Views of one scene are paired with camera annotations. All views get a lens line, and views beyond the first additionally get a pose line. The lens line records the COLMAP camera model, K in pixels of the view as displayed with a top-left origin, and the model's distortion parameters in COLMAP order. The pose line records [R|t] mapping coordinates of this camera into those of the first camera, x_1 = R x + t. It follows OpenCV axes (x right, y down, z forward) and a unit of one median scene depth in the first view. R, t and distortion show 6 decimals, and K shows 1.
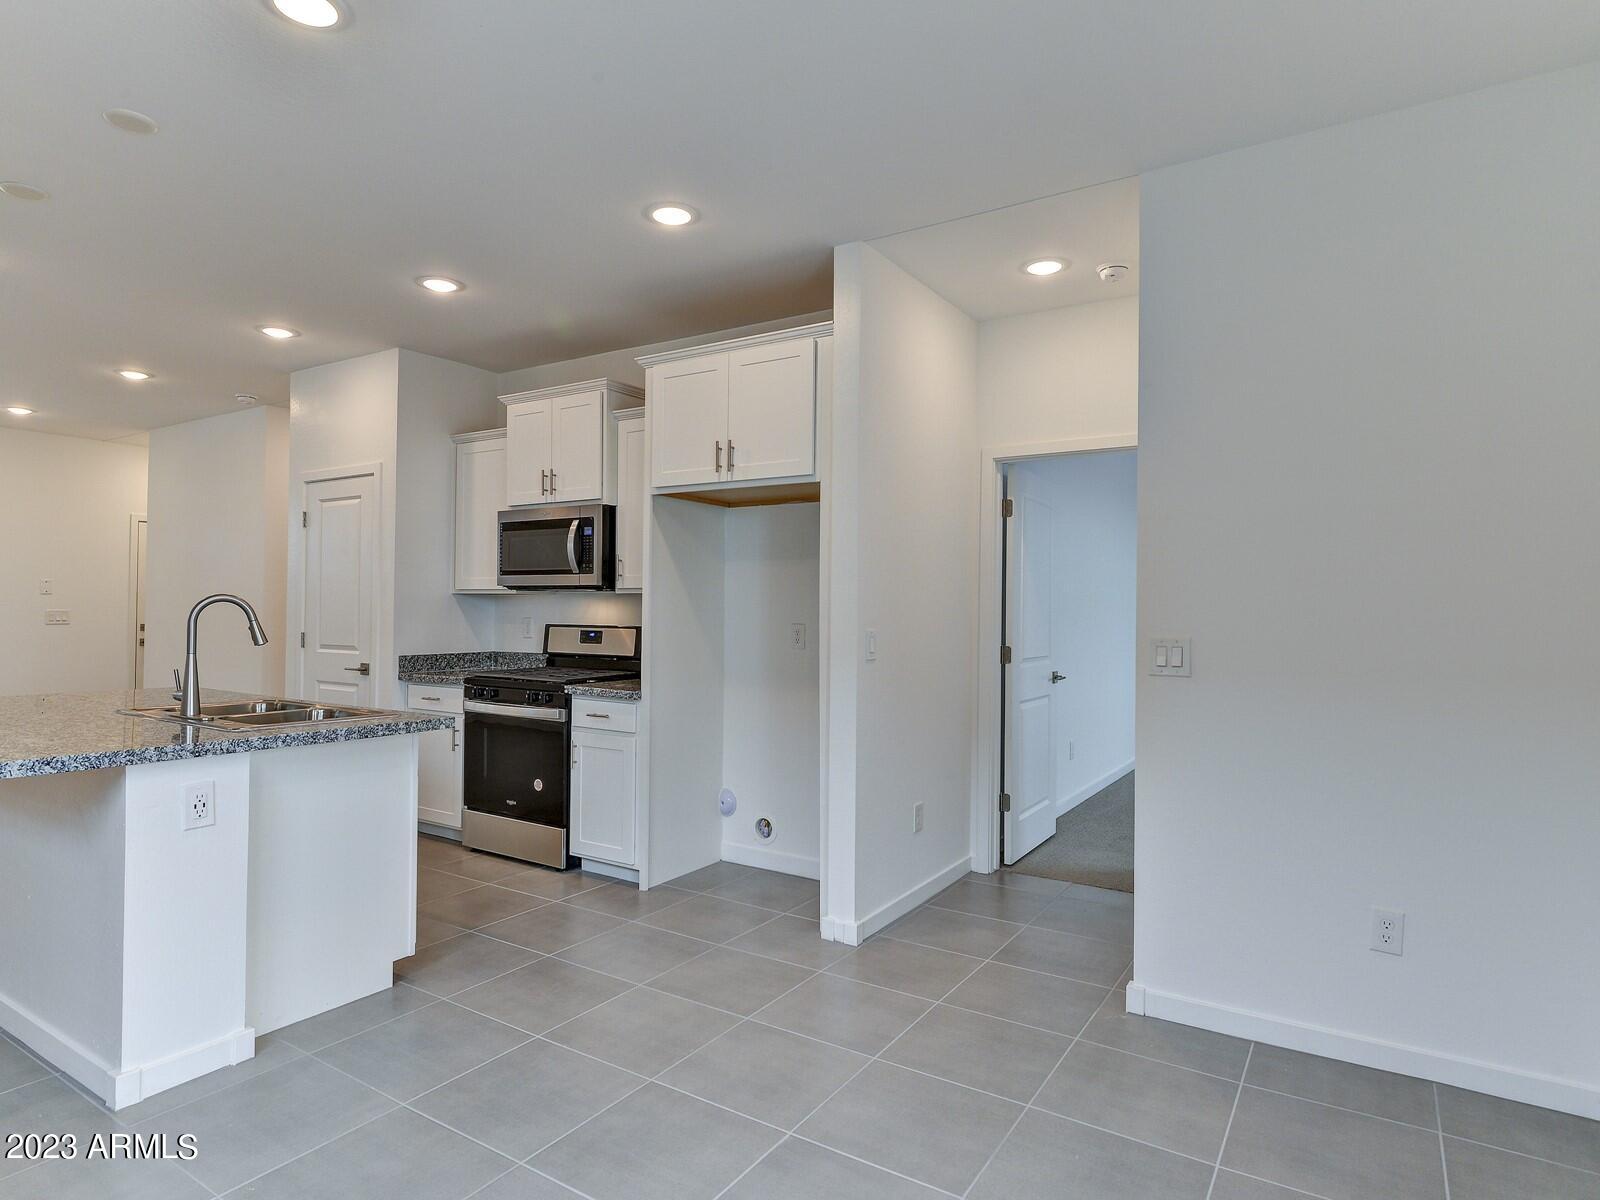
lens RADIAL K [[928.4, 0, 791.9], [0, 928.4, 600.6], [0, 0, 1]] dist [0.005282, -0.012128]
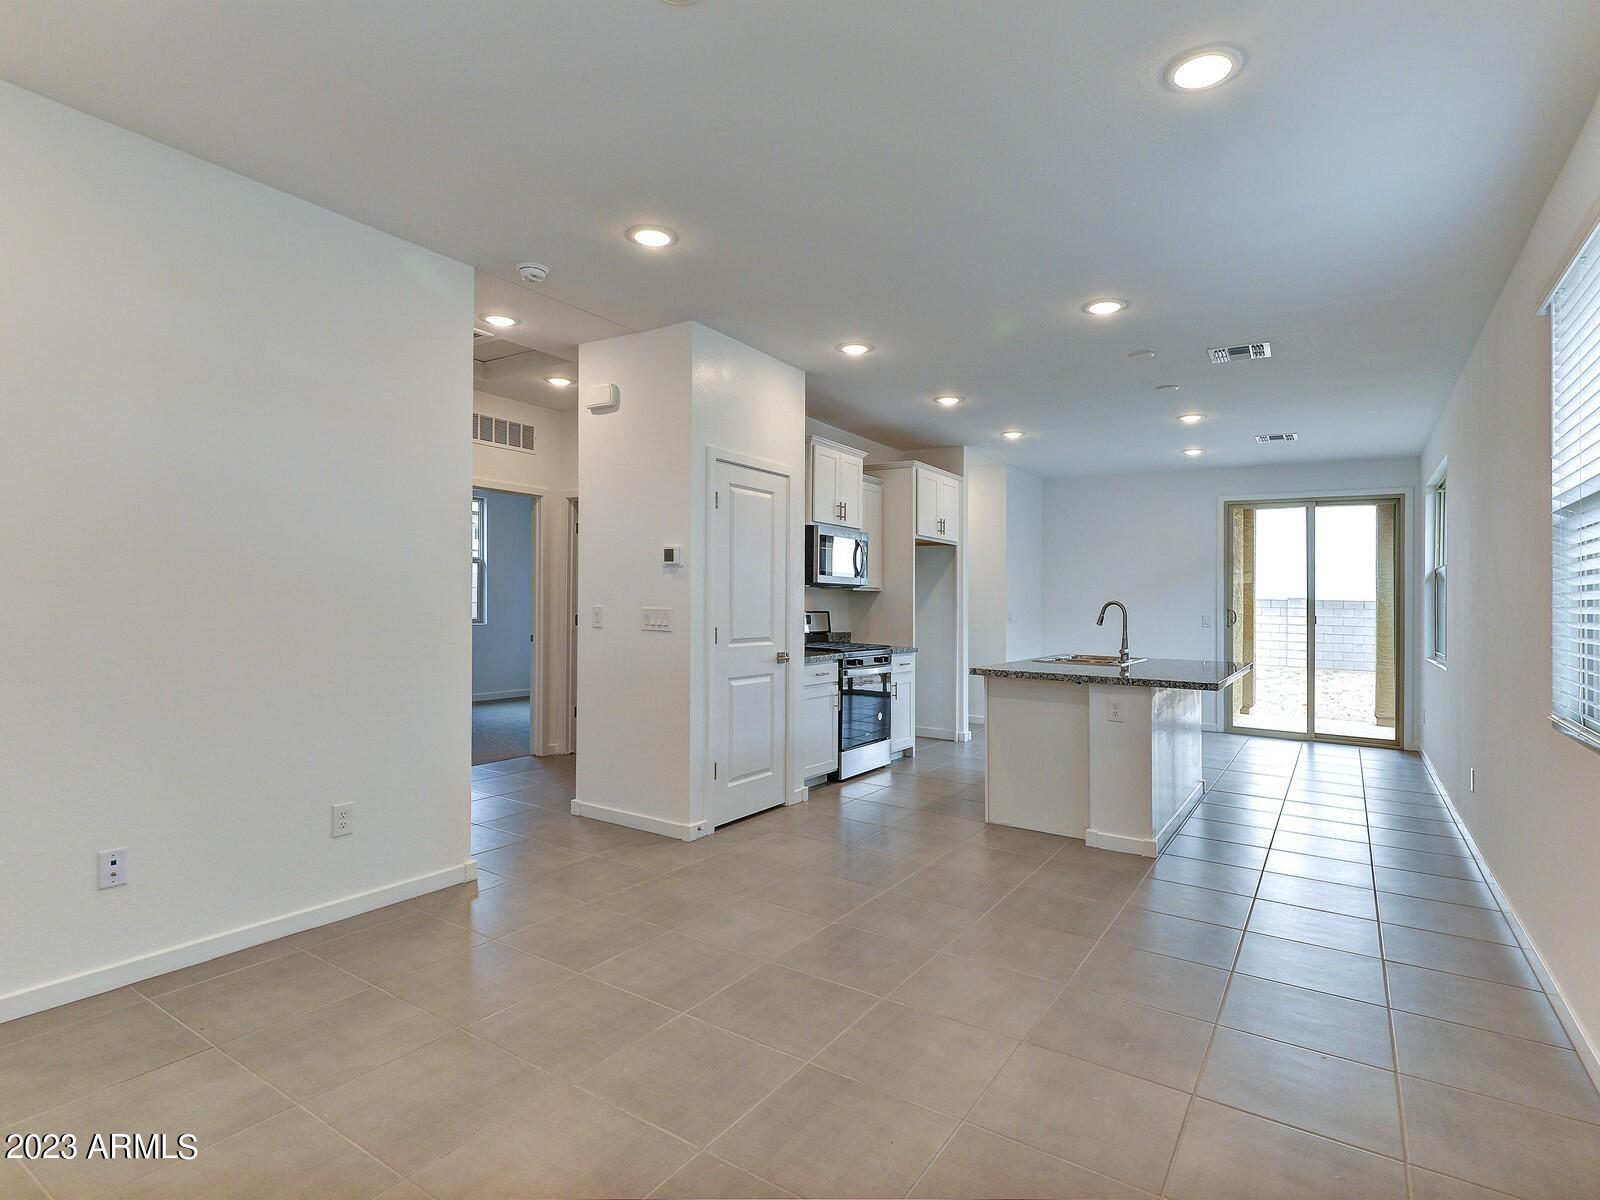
lens RADIAL K [[819.8, 0, 777.5], [0, 819.8, 571.3], [0, 0, 1]] dist [0.001466, -0.000494]
pose [[0.020207, 0.022290, 0.999547, -1.515747], [-0.032897, 0.999225, -0.021618, -0.004998], [-0.999254, -0.032445, 0.020925, 1.068659]]
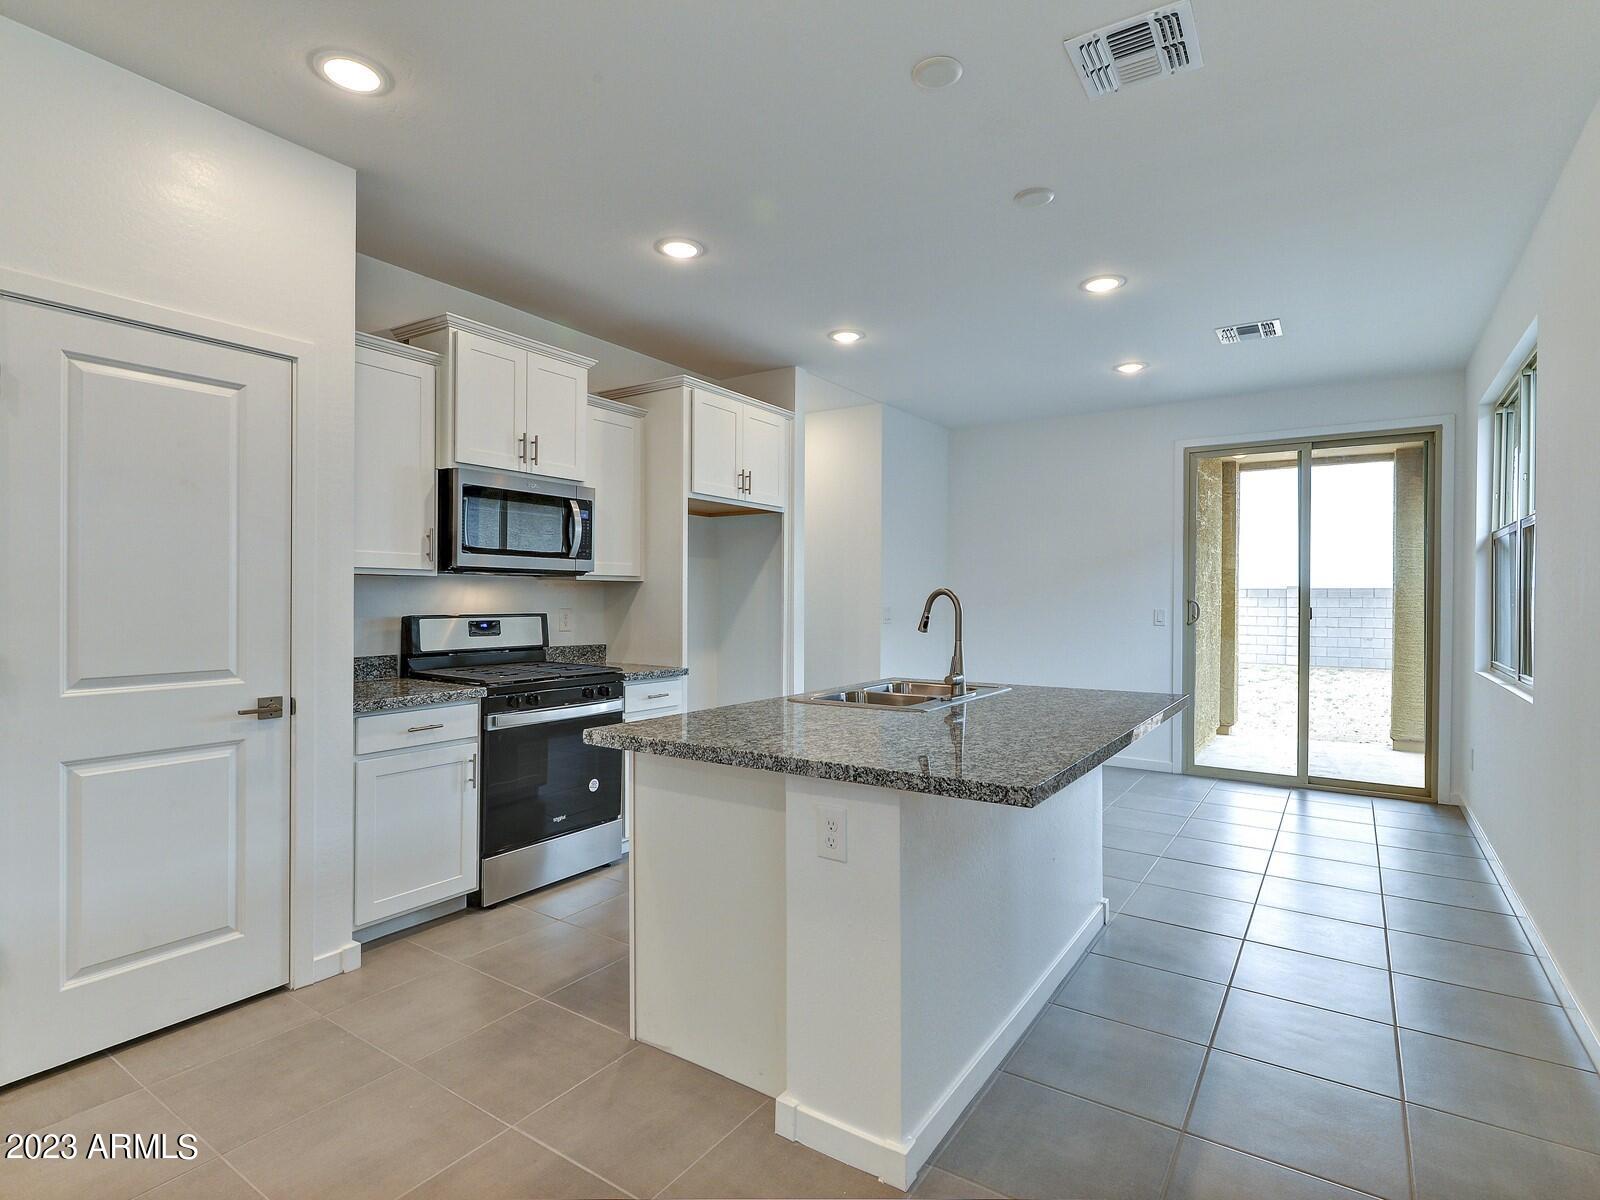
lens RADIAL K [[819.8, 0, 794.9], [0, 819.8, 599.4], [0, 0, 1]] dist [0.001466, -0.000494]
pose [[0.012085, -0.013160, 0.999840, -1.019175], [-0.016070, 0.999782, 0.013354, -0.002168], [-0.999798, -0.016229, 0.011871, 0.740038]]
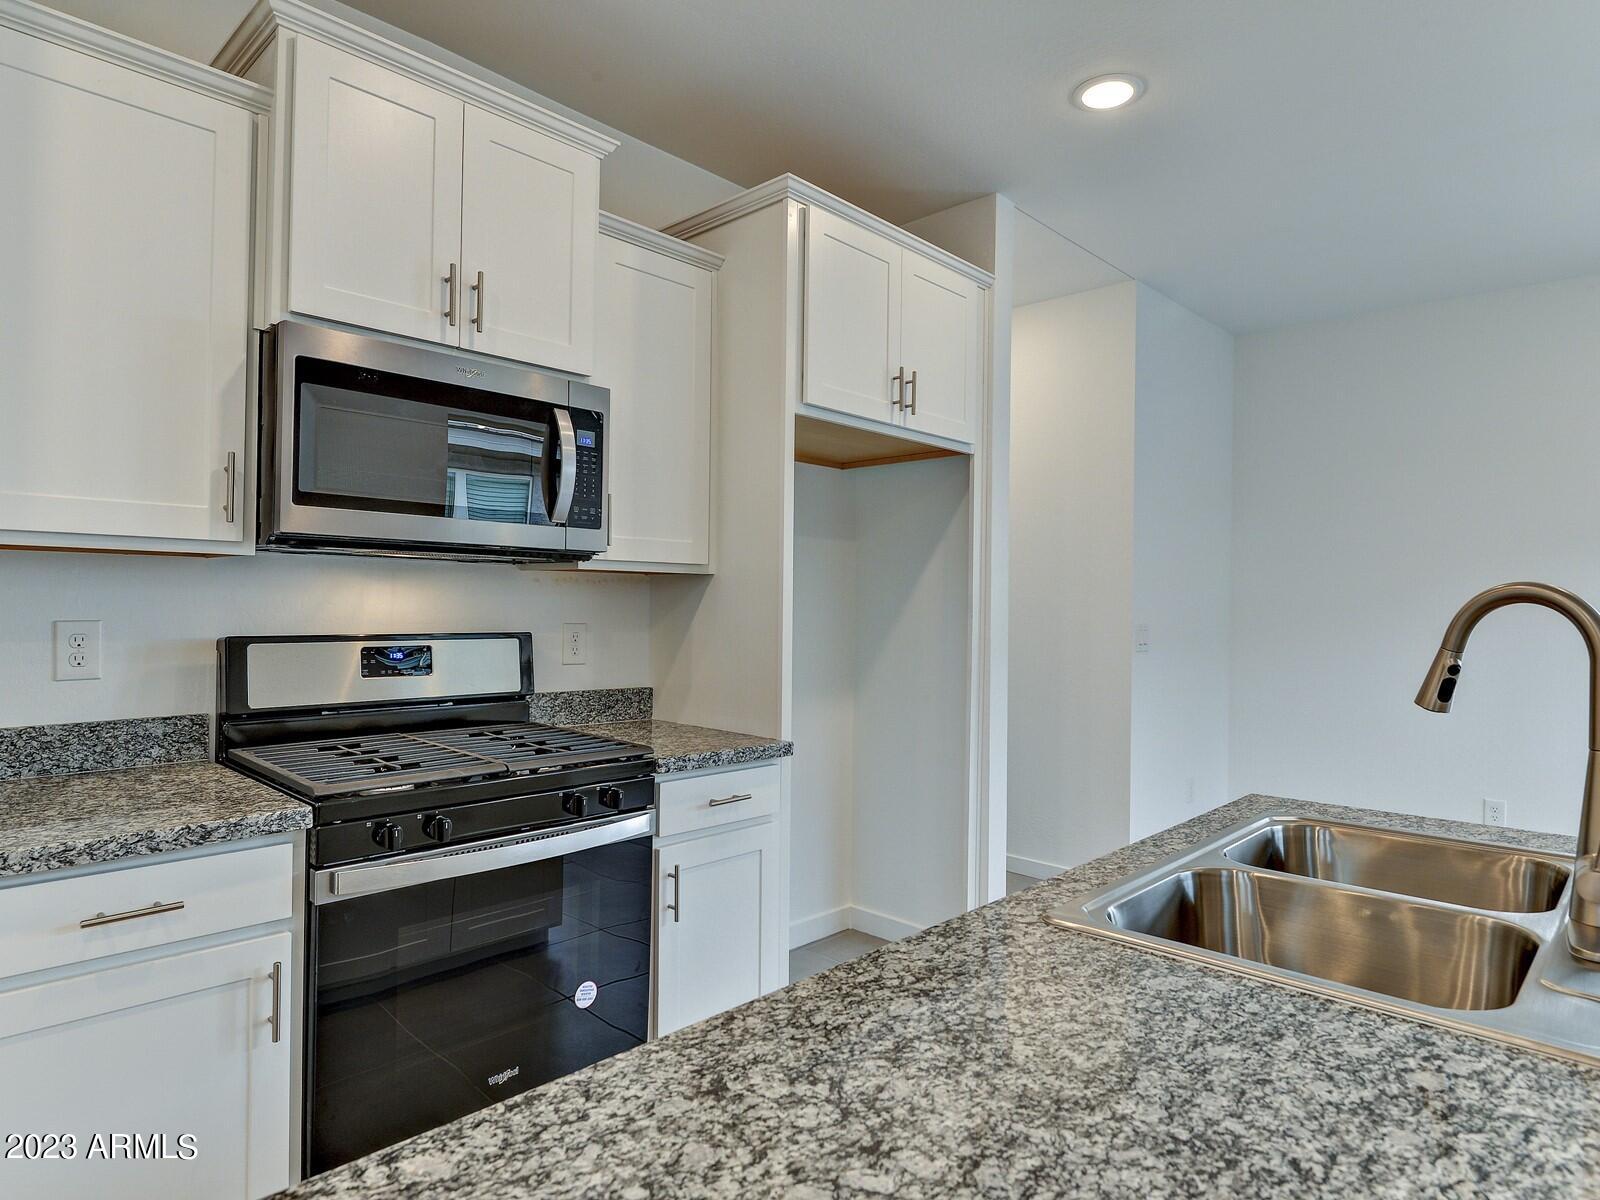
lens RADIAL K [[928.4, 0, 798.1], [0, 928.4, 593.9], [0, 0, 1]] dist [0.005282, -0.012128]
pose [[0.180769, 0.002697, 0.983522, -0.648277], [-0.021161, 0.999775, 0.001148, 0.002745], [-0.983298, -0.021019, 0.180786, 0.769338]]
